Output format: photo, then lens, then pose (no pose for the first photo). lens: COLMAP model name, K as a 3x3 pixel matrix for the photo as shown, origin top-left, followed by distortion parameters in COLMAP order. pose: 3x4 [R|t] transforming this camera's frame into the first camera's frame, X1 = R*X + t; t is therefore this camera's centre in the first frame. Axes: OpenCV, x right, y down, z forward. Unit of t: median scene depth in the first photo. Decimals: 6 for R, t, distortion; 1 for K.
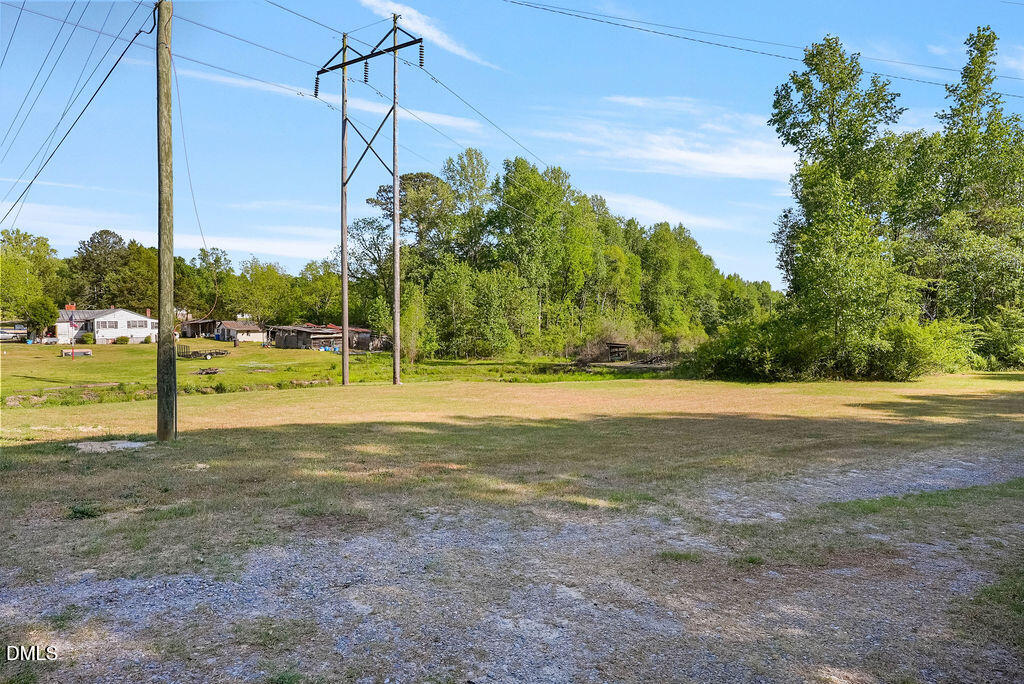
lens RADIAL K [[573.7, 0, 515.4], [0, 573.7, 337.1], [0, 0, 1]] dist [0.001552, 0.000283]
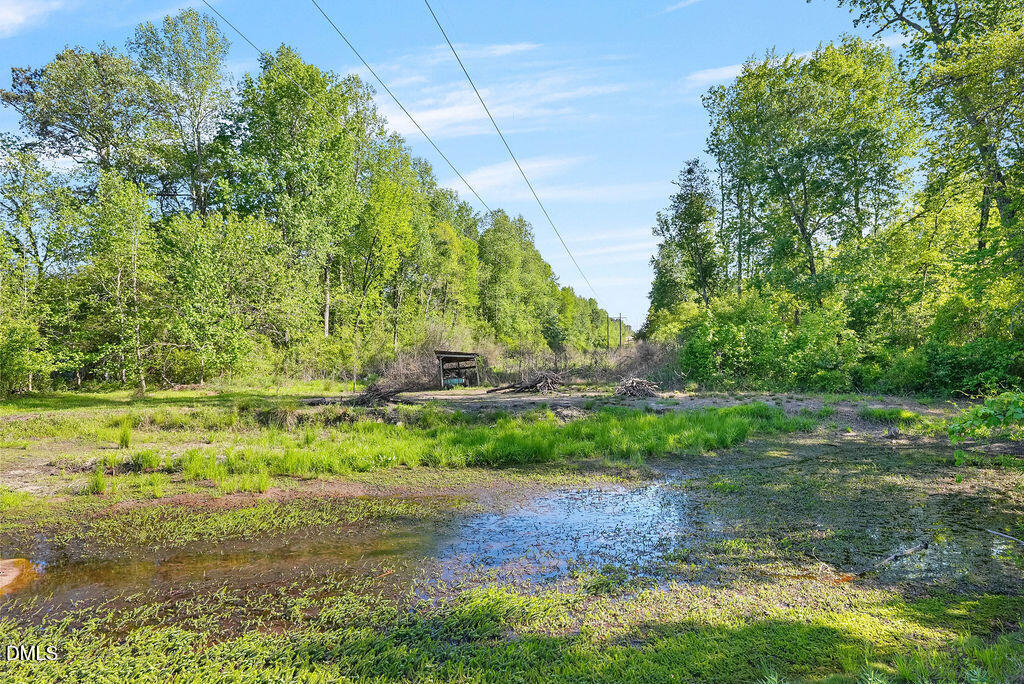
lens RADIAL K [[573.7, 0, 517.2], [0, 573.7, 343.7], [0, 0, 1]] dist [0.001552, 0.000283]
pose [[0.953771, -0.002055, 0.300528, 0.047013], [0.009651, 0.999670, -0.023792, 0.010091], [-0.300380, 0.025593, 0.953476, 0.307941]]
